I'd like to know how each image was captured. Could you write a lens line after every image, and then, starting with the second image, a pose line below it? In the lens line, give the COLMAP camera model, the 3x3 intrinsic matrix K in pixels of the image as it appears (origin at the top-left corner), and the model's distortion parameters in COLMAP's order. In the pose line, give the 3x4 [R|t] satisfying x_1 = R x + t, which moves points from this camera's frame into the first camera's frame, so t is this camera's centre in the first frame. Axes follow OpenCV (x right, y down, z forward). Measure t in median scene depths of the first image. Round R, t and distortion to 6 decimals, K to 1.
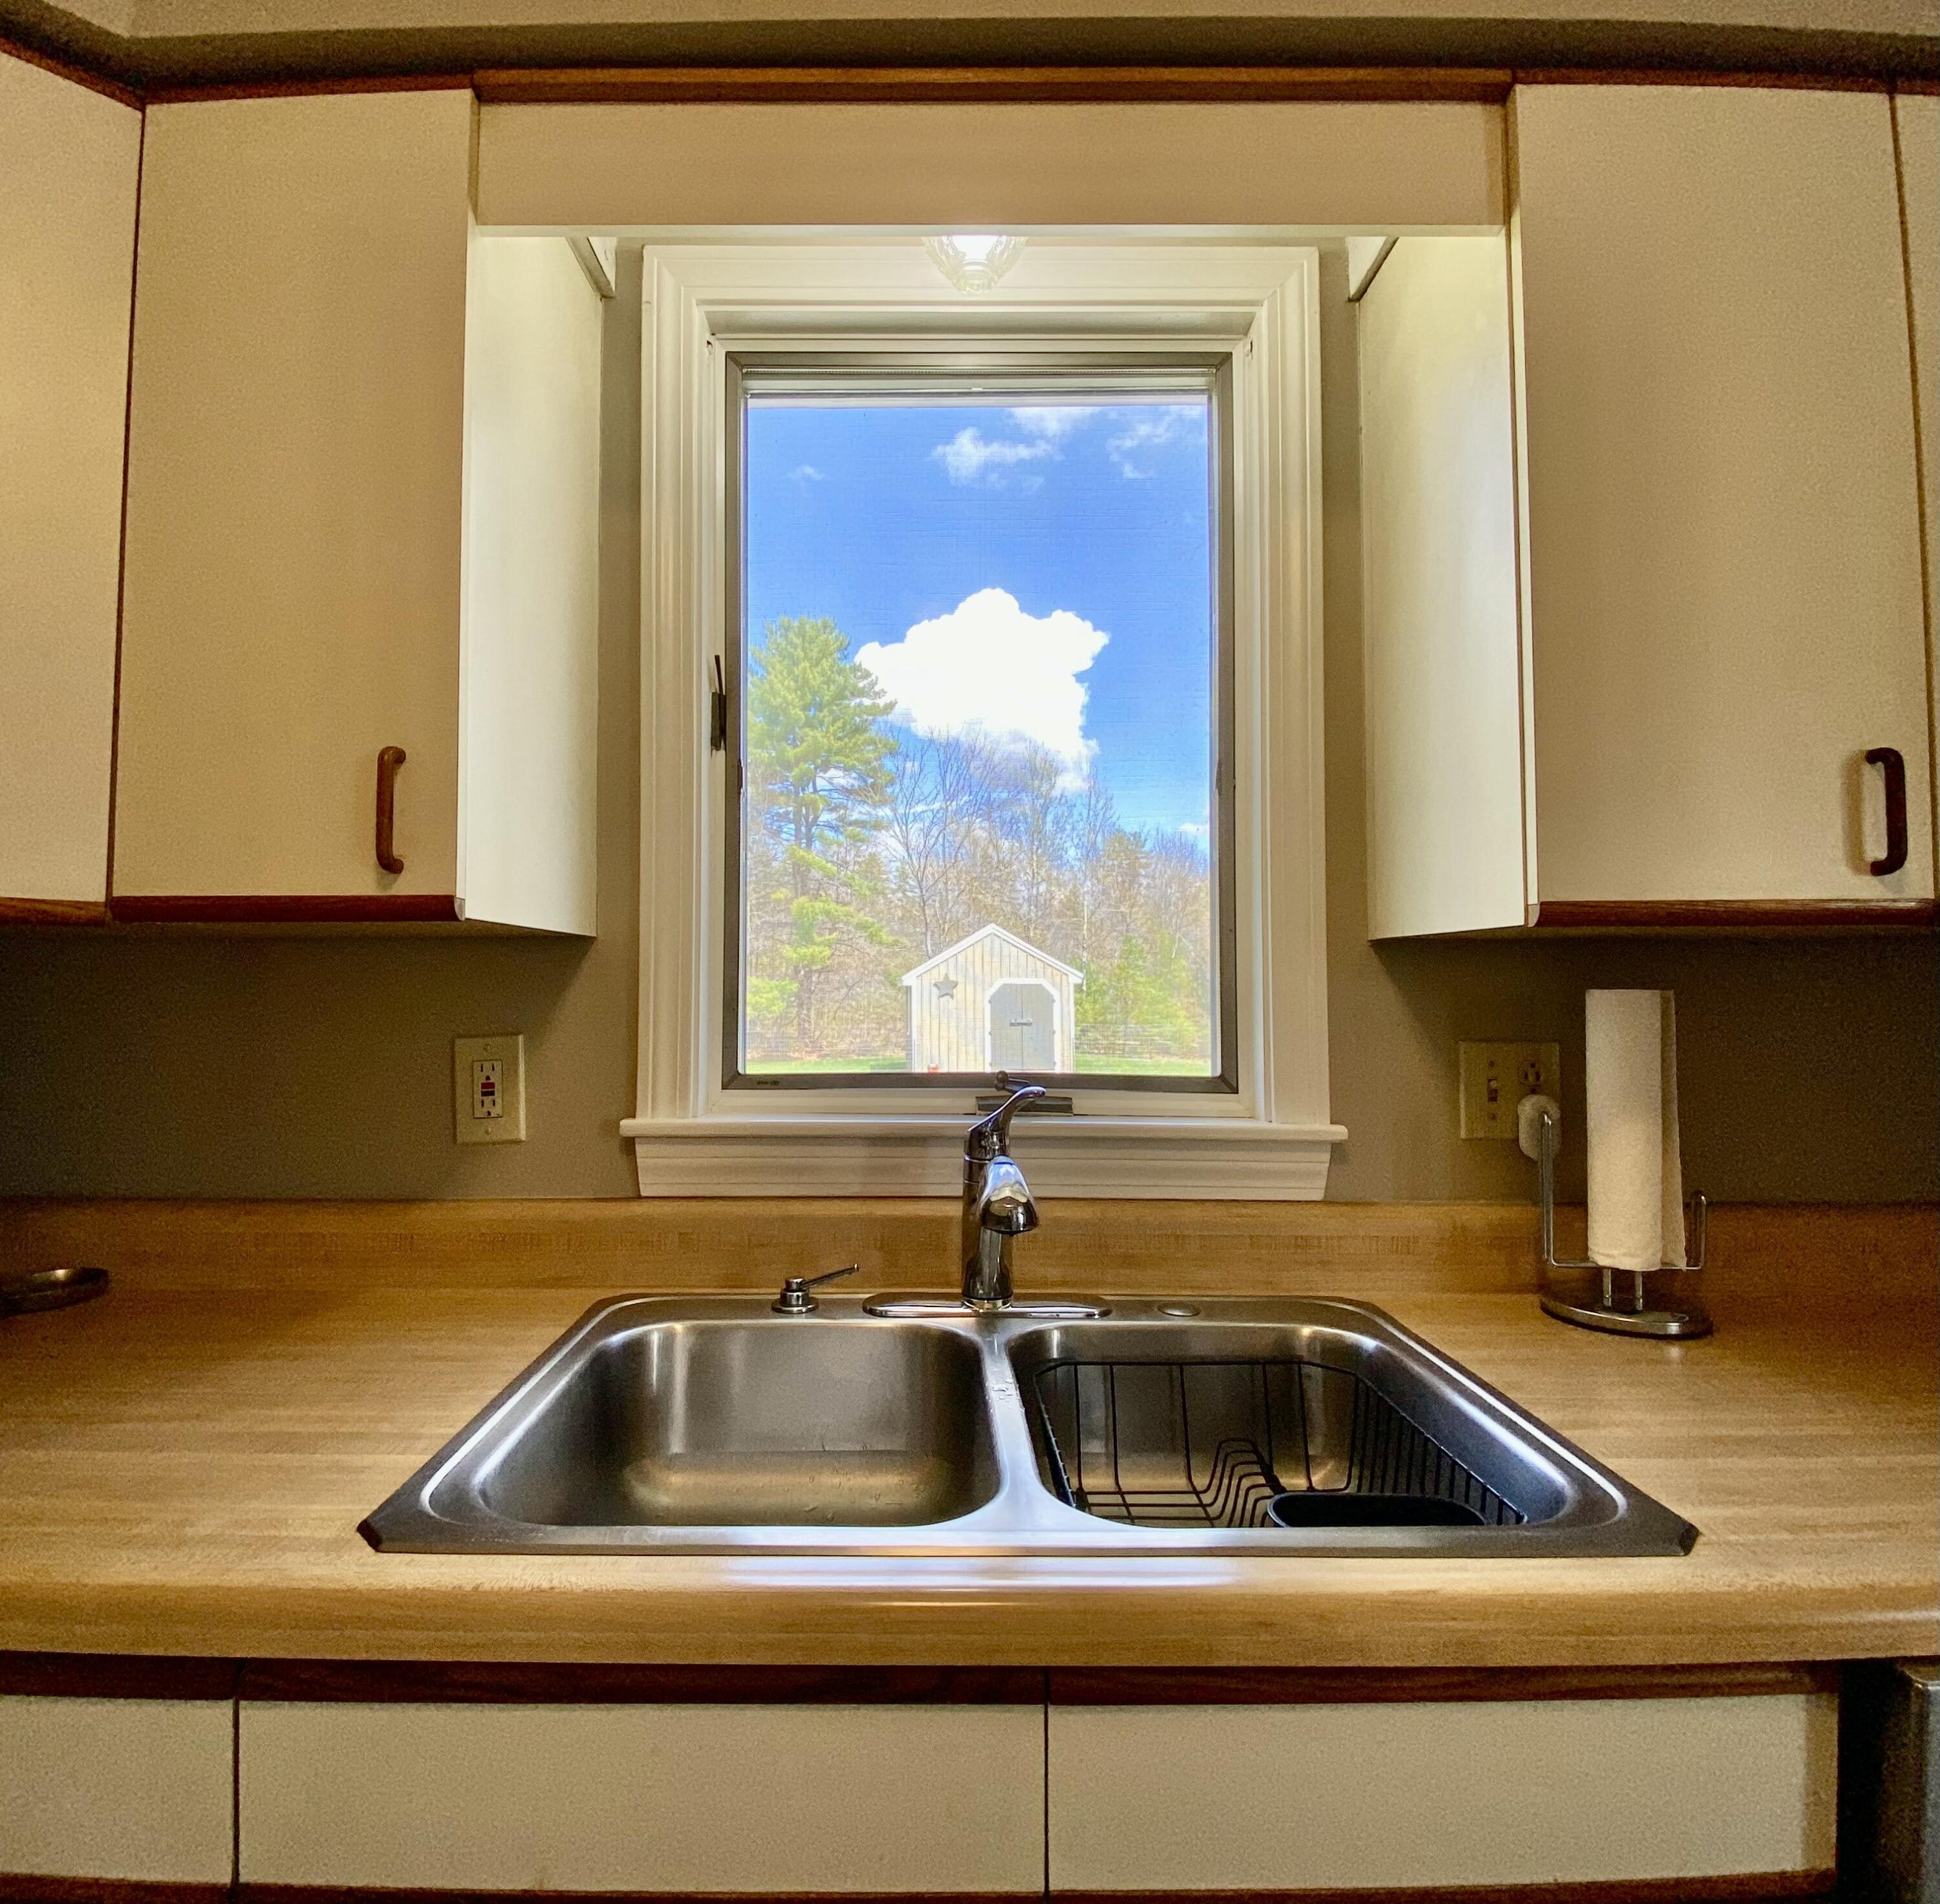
lens RADIAL K [[1030.0, 0, 908.8], [0, 1030.0, 948.2], [0, 0, 1]] dist [-0.000013, -0.000673]
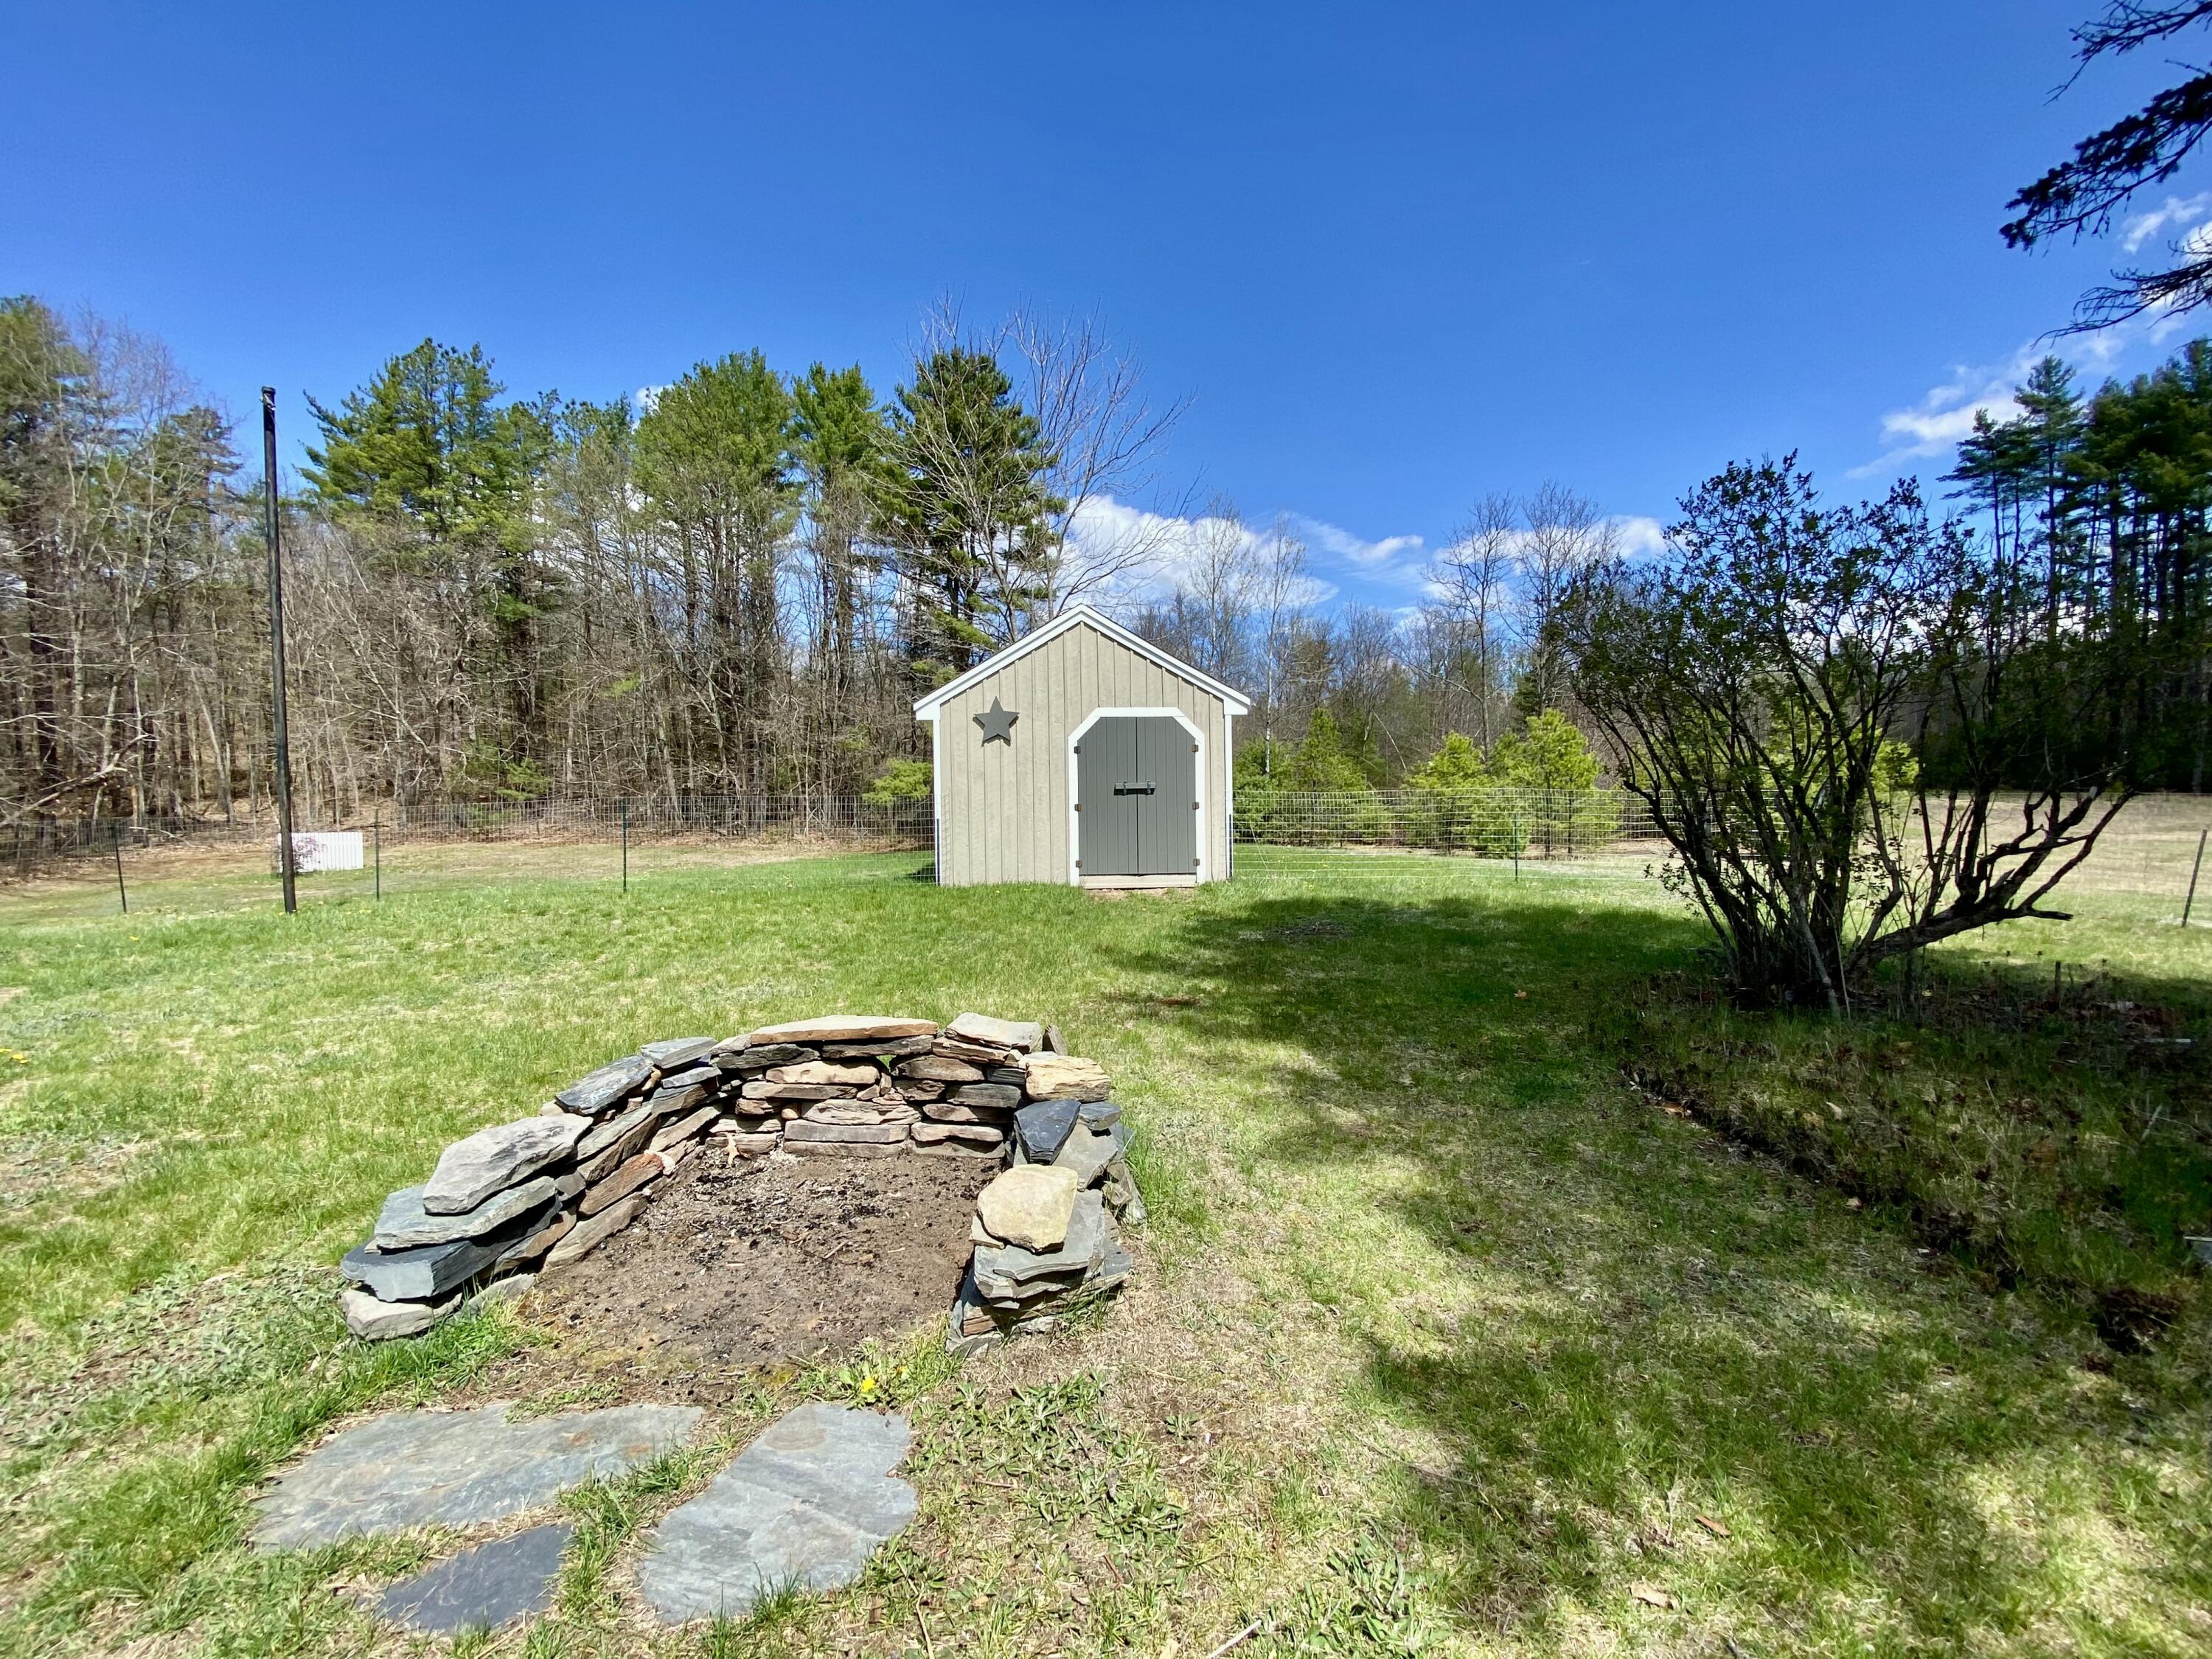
lens RADIAL K [[894.5, 0, 1113.6], [0, 894.5, 849.5], [0, 0, 1]] dist [0.029877, -0.027537]
pose [[0.999938, -0.005590, -0.009589, 0.099794], [0.006572, 0.994388, 0.105592, 0.053813], [0.008945, -0.105648, 0.994363, 0.509182]]
